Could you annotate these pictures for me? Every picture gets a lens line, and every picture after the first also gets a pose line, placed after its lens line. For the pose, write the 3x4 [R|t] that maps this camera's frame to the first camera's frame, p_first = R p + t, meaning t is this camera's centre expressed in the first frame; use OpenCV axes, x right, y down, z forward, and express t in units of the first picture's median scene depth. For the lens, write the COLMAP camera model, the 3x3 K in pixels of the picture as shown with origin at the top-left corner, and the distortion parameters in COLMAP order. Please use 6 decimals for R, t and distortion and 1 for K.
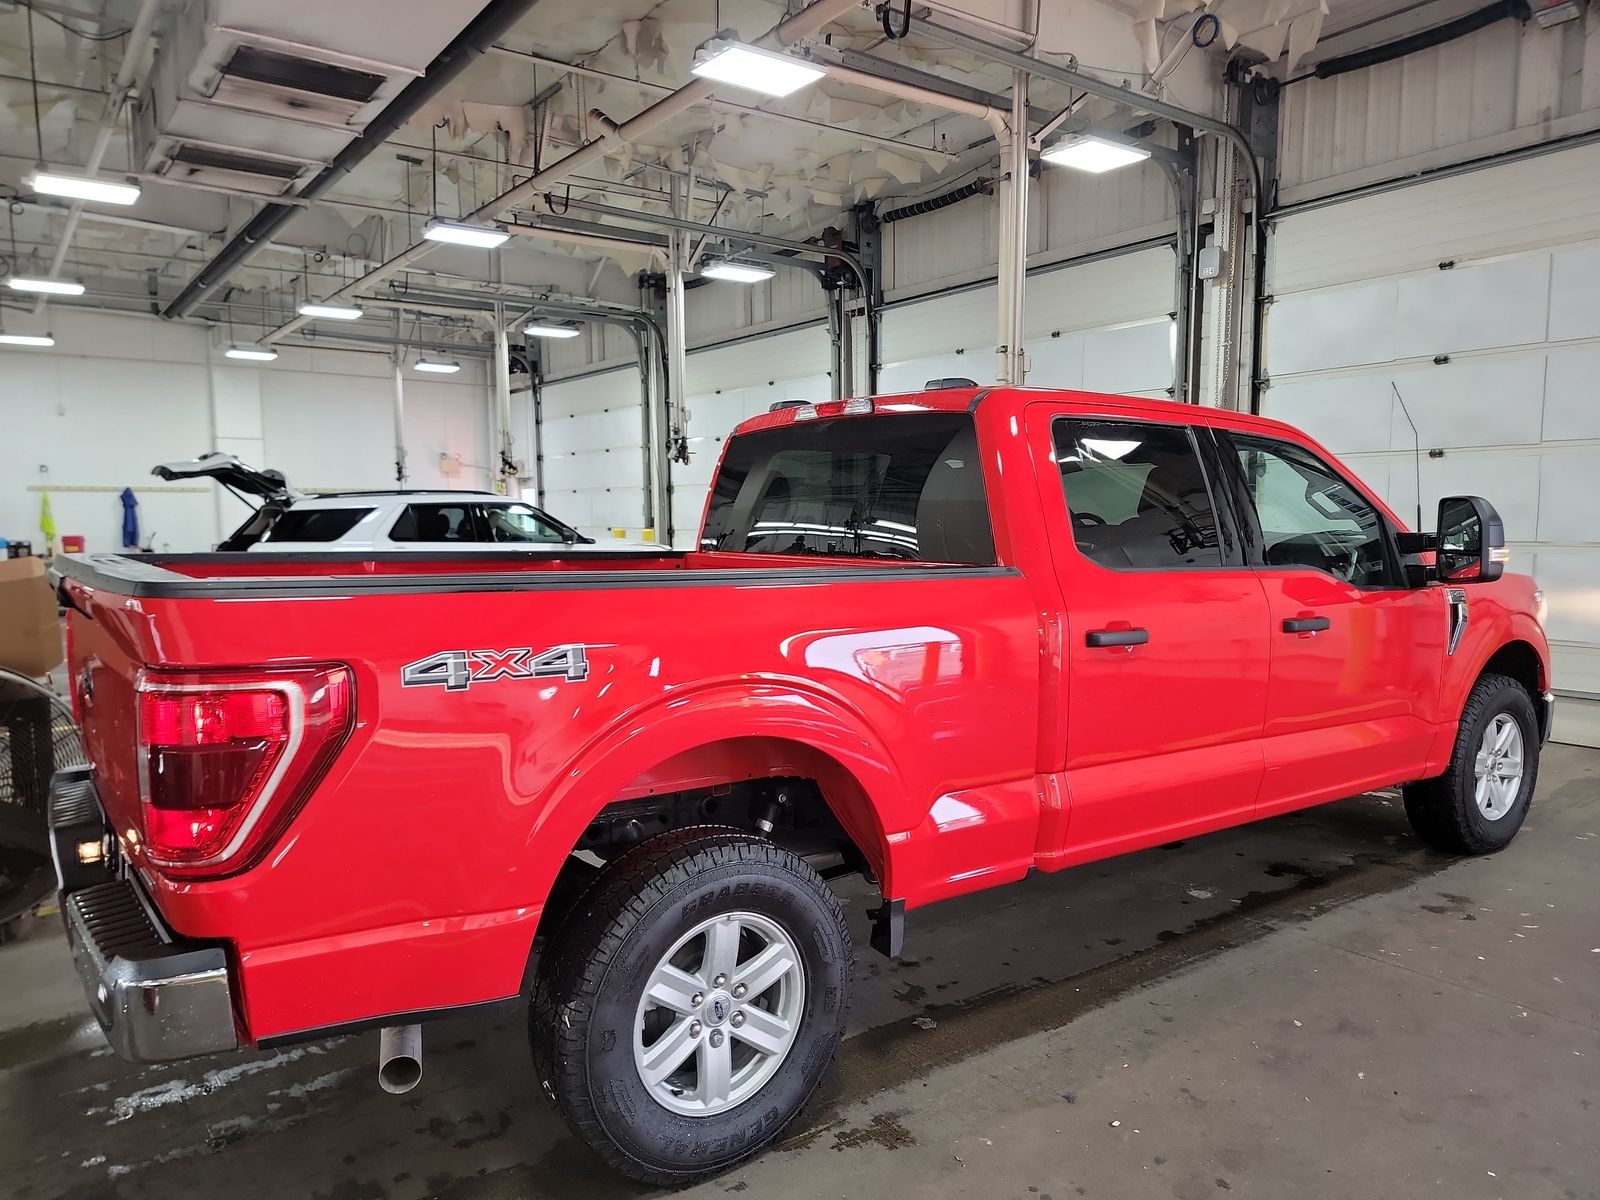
lens RADIAL K [[1132.3, 0, 796.0], [0, 1132.3, 608.3], [0, 0, 1]] dist [0.044391, -0.021833]
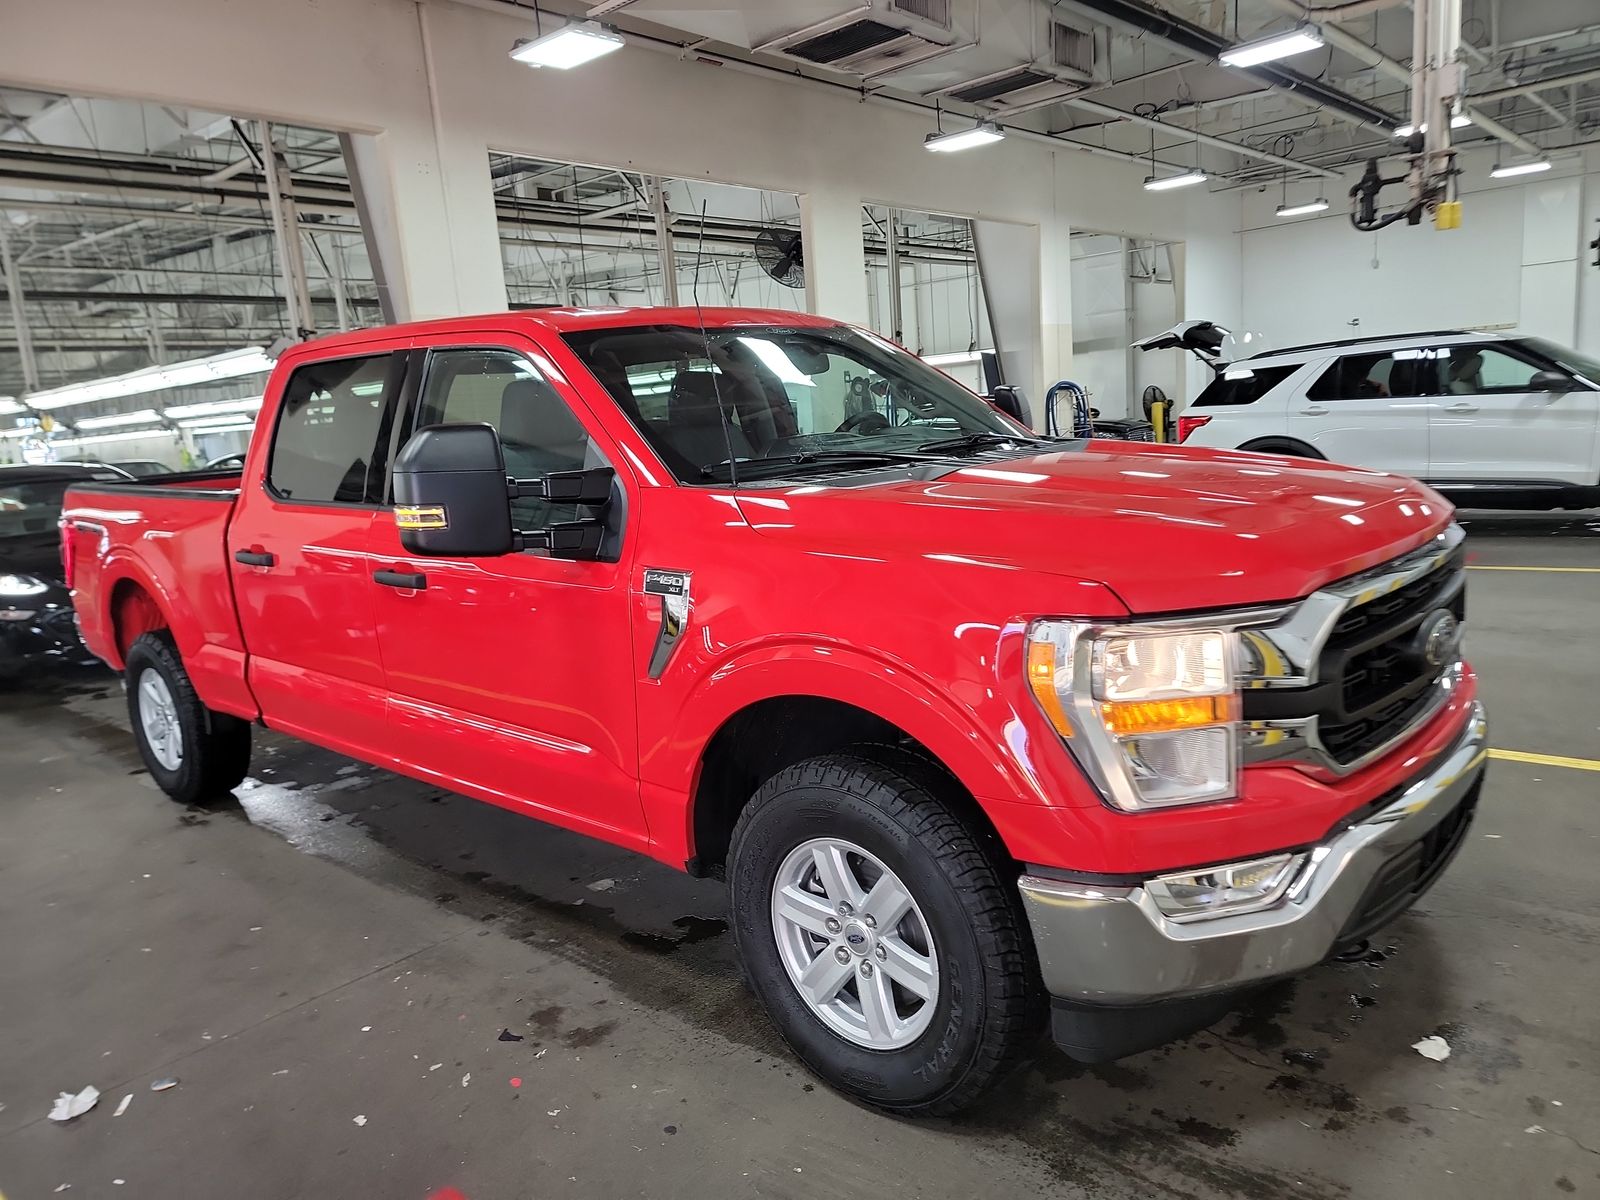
lens RADIAL K [[1132.3, 0, 800.3], [0, 1132.3, 603.4], [0, 0, 1]] dist [0.044391, -0.021833]
pose [[0.203696, 0.157672, -0.966254, 0.673089], [-0.010791, 0.987248, 0.158823, -0.054399], [0.978975, -0.021925, 0.202800, 0.559638]]
